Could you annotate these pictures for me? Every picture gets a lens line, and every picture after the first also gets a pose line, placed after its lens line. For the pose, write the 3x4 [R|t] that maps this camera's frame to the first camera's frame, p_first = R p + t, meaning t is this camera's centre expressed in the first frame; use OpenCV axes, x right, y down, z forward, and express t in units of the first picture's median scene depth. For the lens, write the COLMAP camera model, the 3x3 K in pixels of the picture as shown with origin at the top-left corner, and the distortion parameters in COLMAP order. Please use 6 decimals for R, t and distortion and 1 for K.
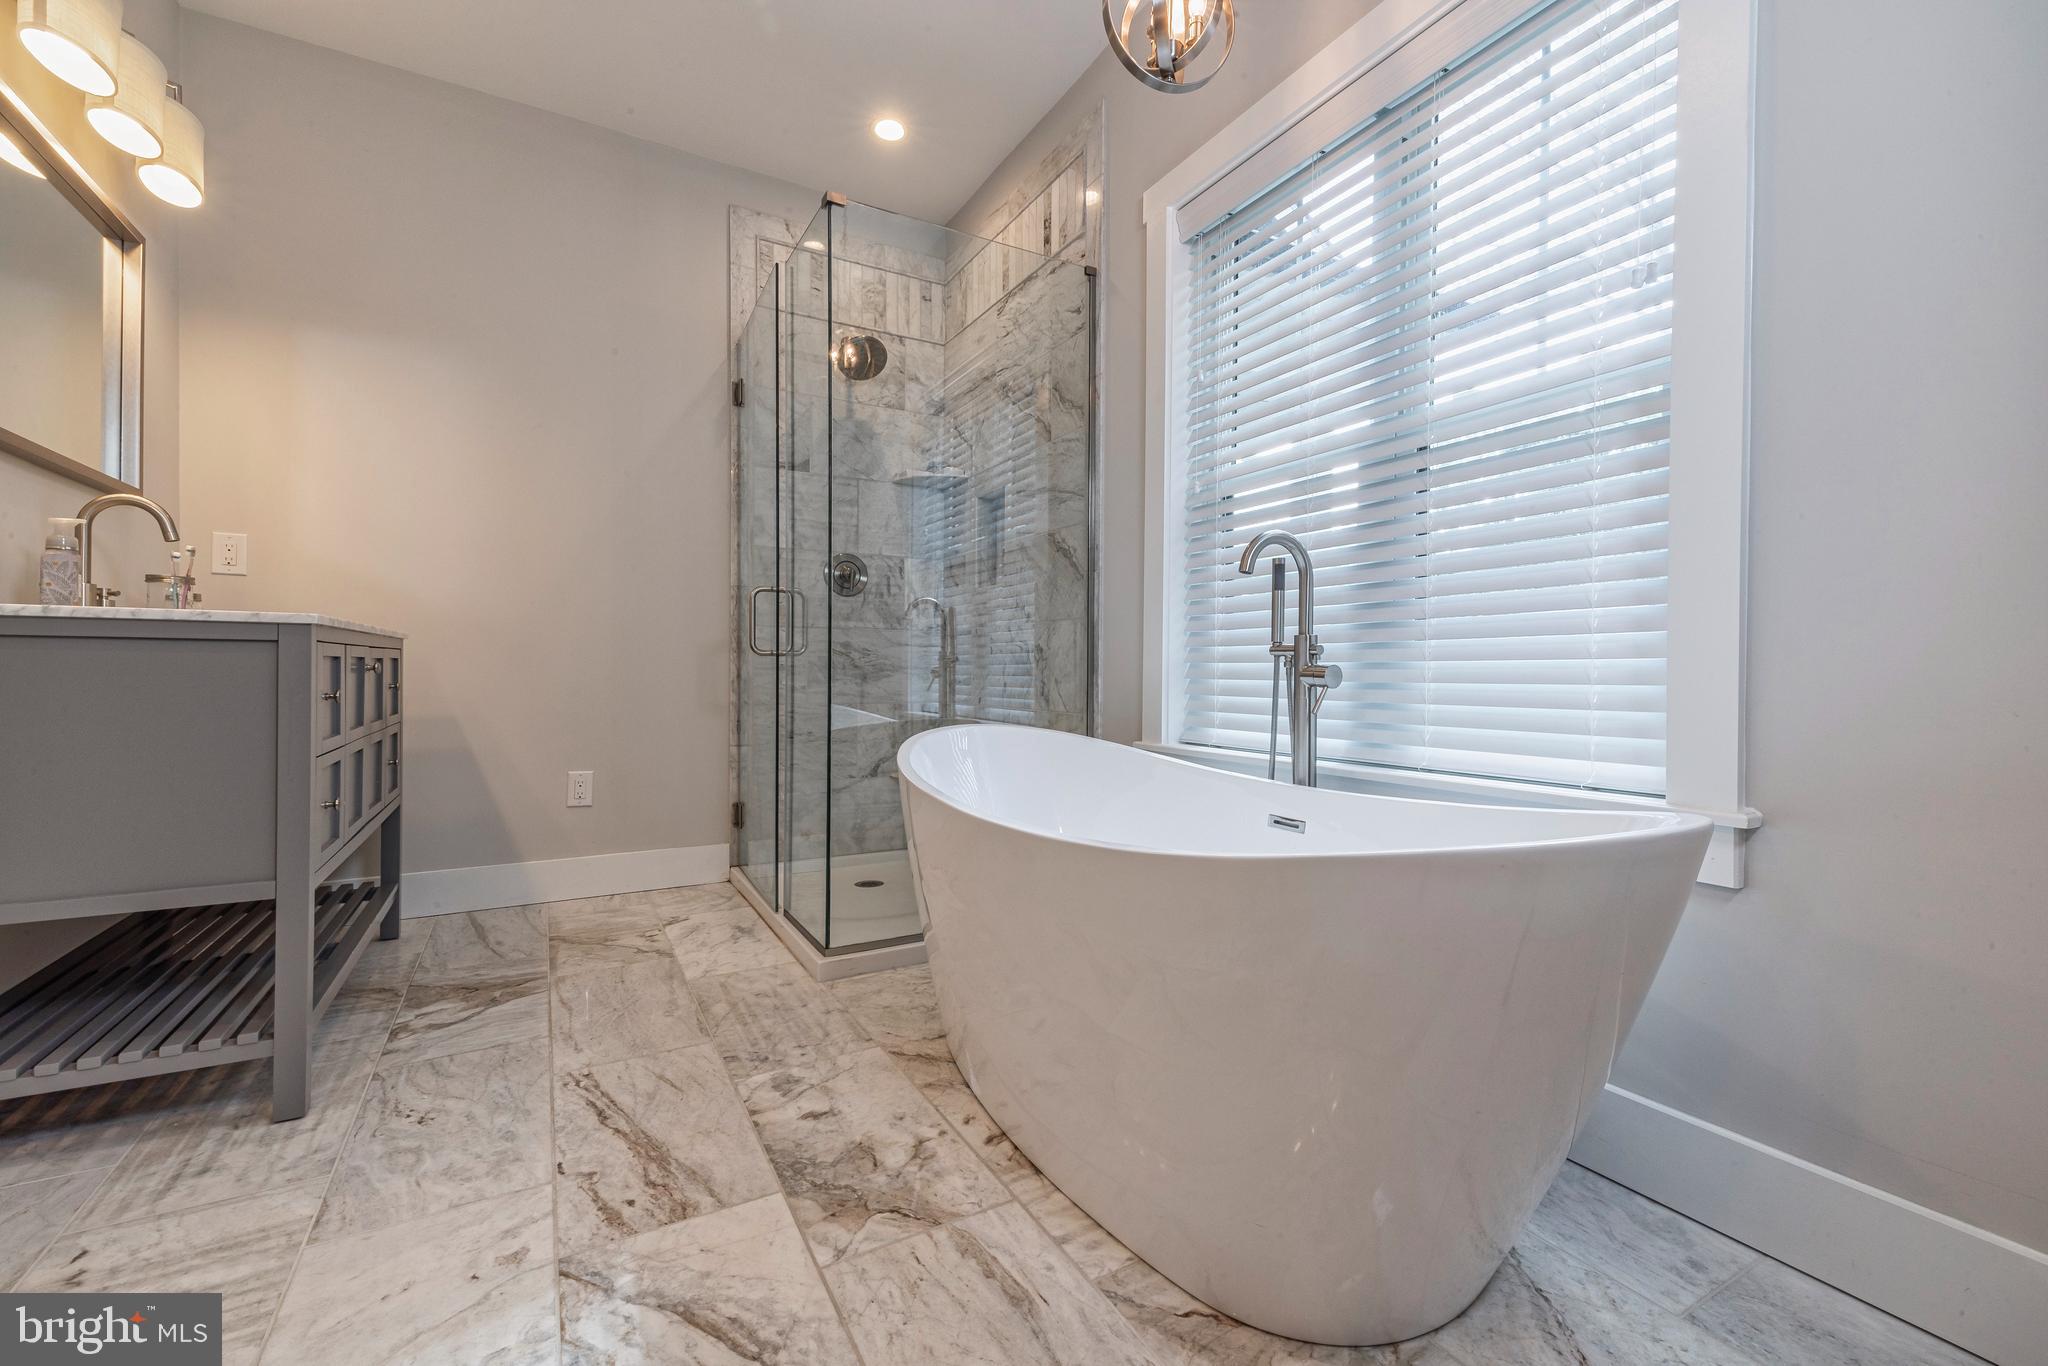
lens RADIAL K [[852.4, 0, 1035.6], [0, 852.4, 674.4], [0, 0, 1]] dist [0.015068, -0.000911]
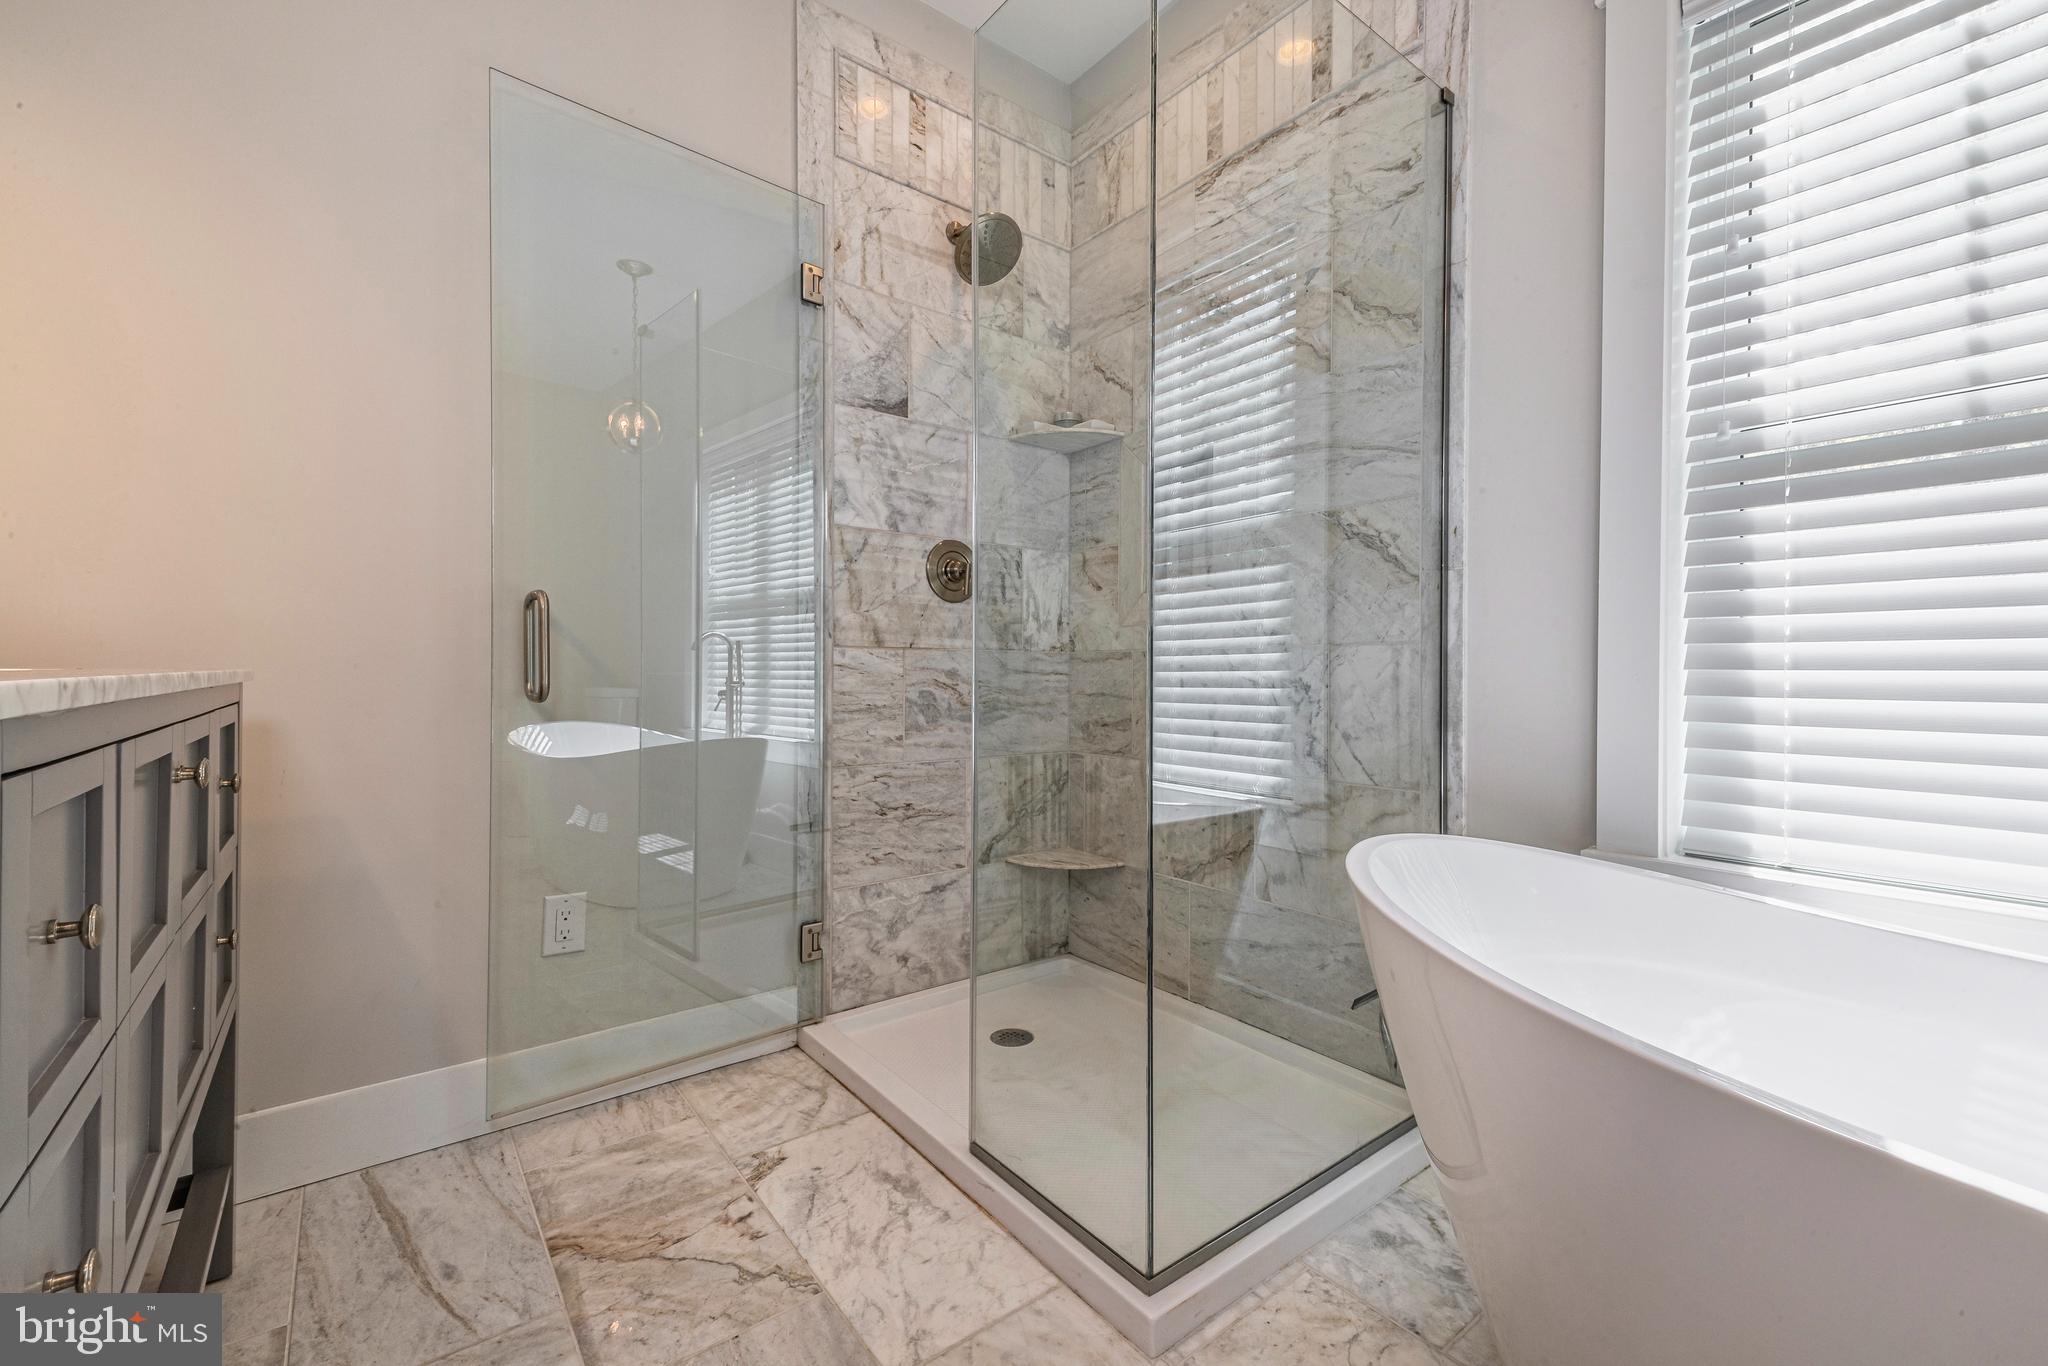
lens RADIAL K [[852.4, 0, 1029.6], [0, 852.4, 670.9], [0, 0, 1]] dist [0.015068, -0.000911]
pose [[0.990239, -0.002609, 0.139358, -0.446724], [0.003363, 0.999981, -0.005177, -0.058046], [-0.139341, 0.005595, 0.990229, 0.553297]]
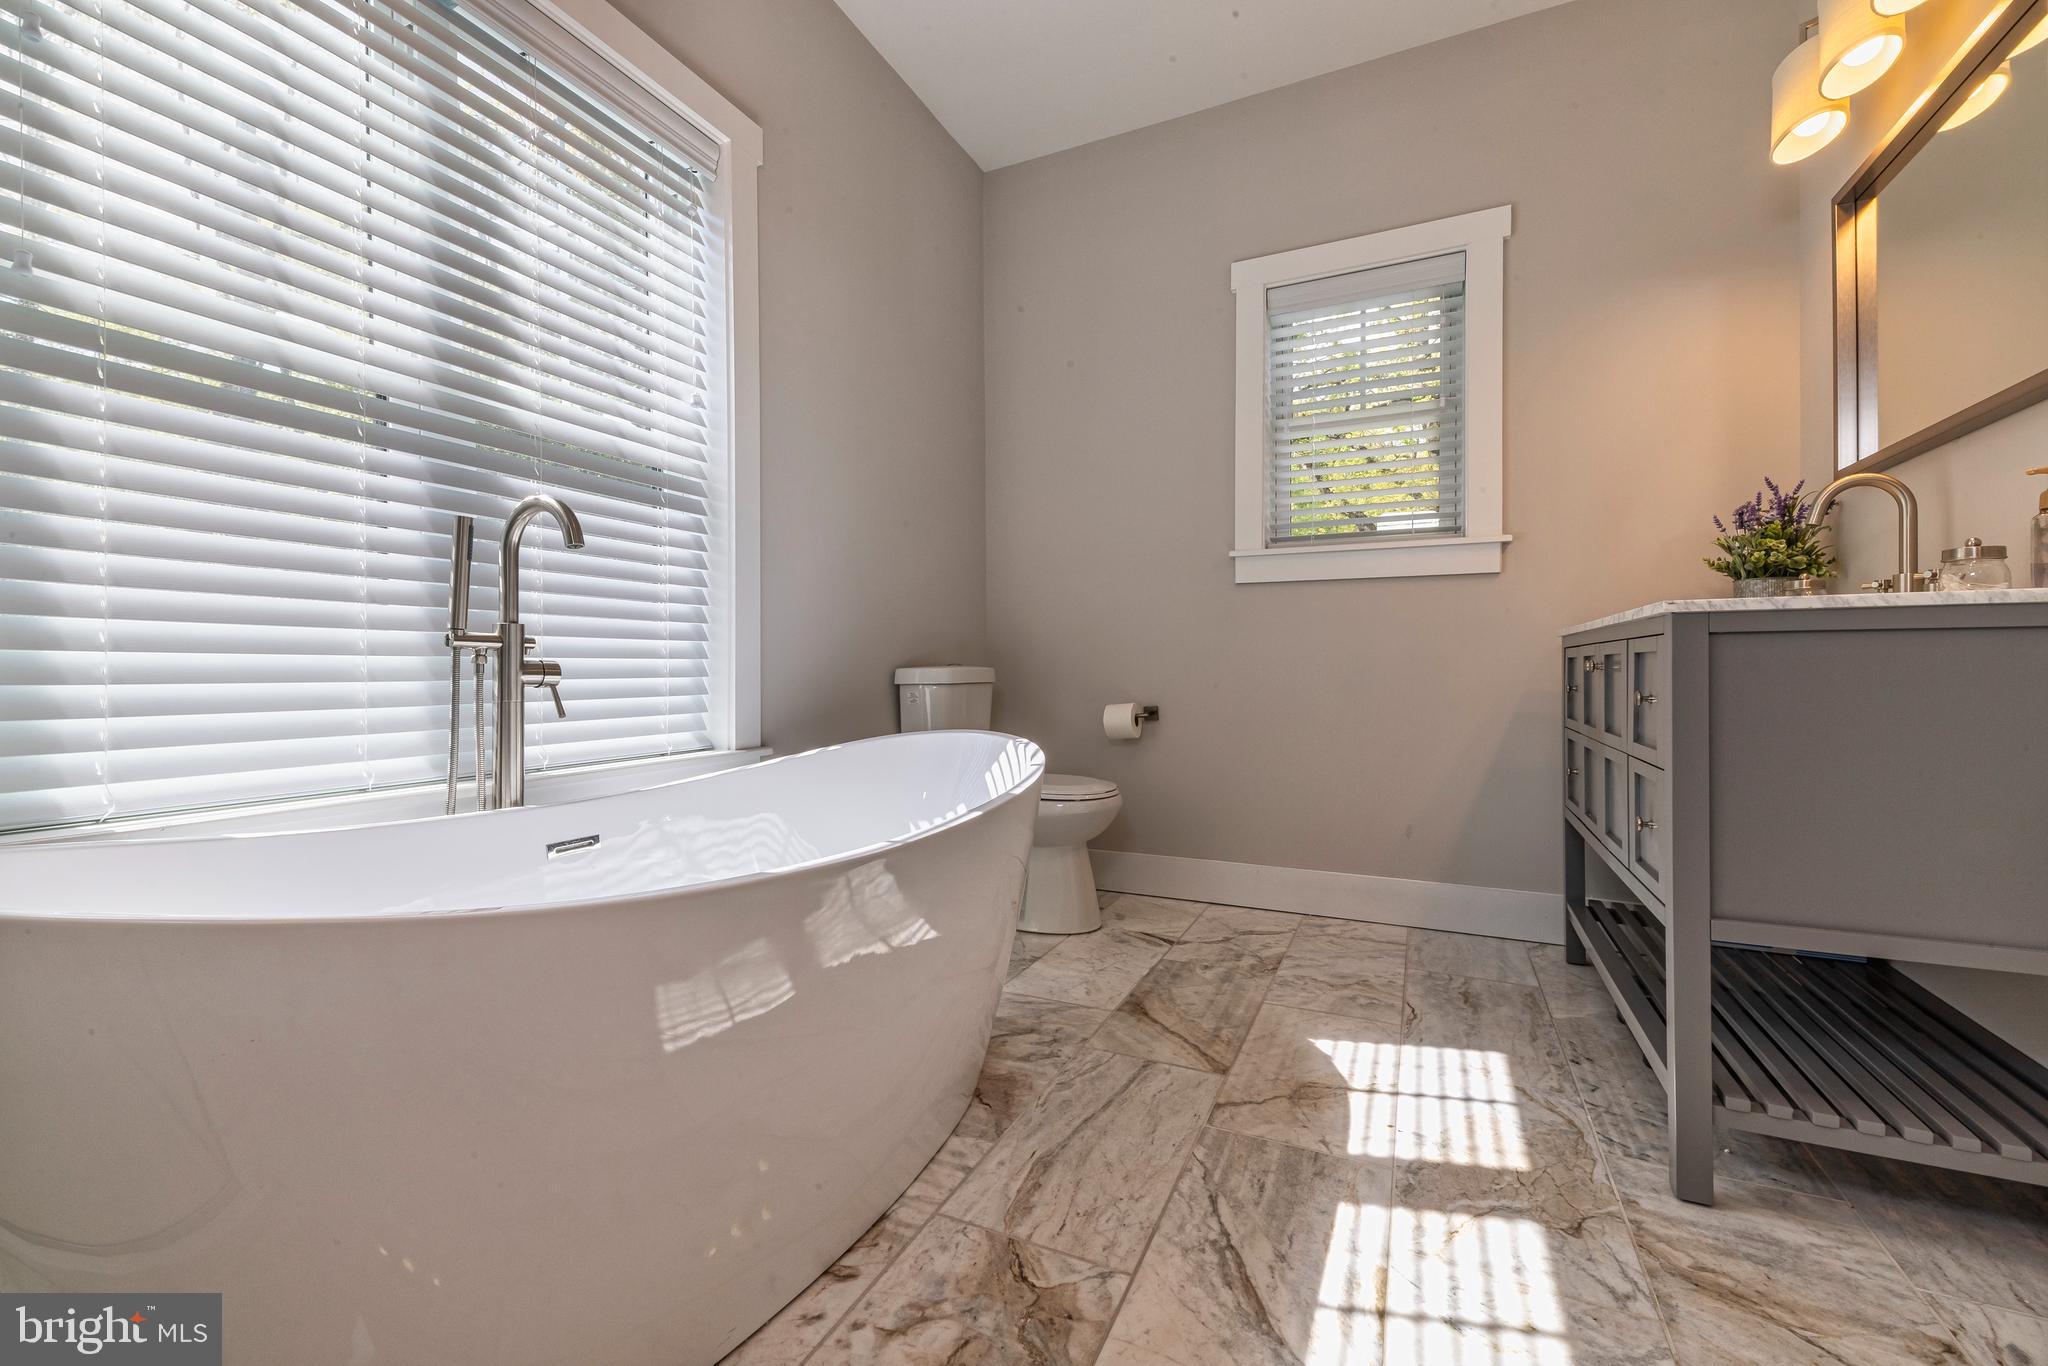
lens RADIAL K [[852.4, 0, 1005.0], [0, 852.4, 669.6], [0, 0, 1]] dist [0.015068, -0.000911]
pose [[-0.561663, -0.004449, 0.827354, -0.575831], [0.000920, 0.999982, 0.006001, -0.006065], [-0.827366, 0.004131, -0.561649, 0.980815]]
